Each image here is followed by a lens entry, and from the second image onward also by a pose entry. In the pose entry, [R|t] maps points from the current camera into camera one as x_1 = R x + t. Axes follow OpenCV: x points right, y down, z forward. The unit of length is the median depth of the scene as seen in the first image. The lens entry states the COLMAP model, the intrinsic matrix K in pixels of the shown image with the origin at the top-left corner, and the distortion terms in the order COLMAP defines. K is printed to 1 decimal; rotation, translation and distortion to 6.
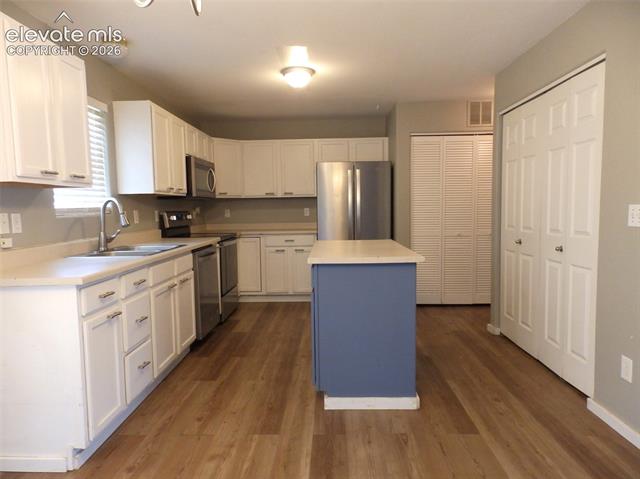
lens RADIAL K [[429.0, 0, 305.4], [0, 429.0, 245.7], [0, 0, 1]] dist [0.002115, 0.000380]
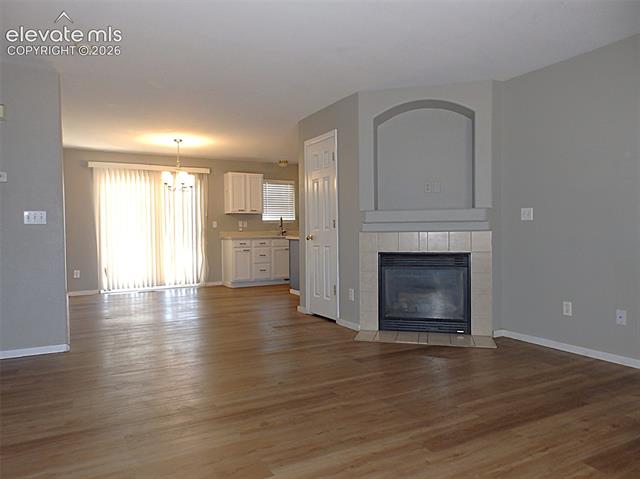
lens RADIAL K [[462.3, 0, 320.0], [0, 462.3, 239.5], [0, 0, 1]] dist [0.058310, 0.000776]
pose [[0.528400, 0.043108, -0.847901, 2.165272], [-0.079993, 0.996795, 0.000827, 0.014656], [0.845219, 0.067389, 0.530154, -0.361450]]
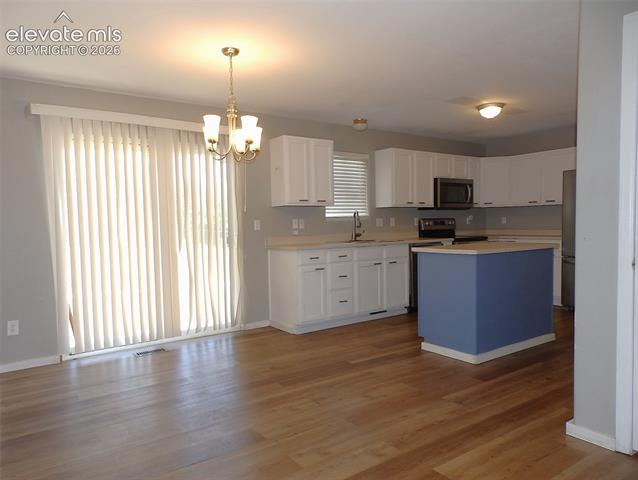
lens RADIAL K [[427.7, 0, 304.4], [0, 427.7, 246.2], [0, 0, 1]] dist [0.002115, 0.000380]
pose [[0.600609, 0.047779, -0.798114, 0.785124], [-0.061225, 0.998030, 0.013673, 0.020513], [0.797195, 0.040652, 0.602351, -0.200907]]
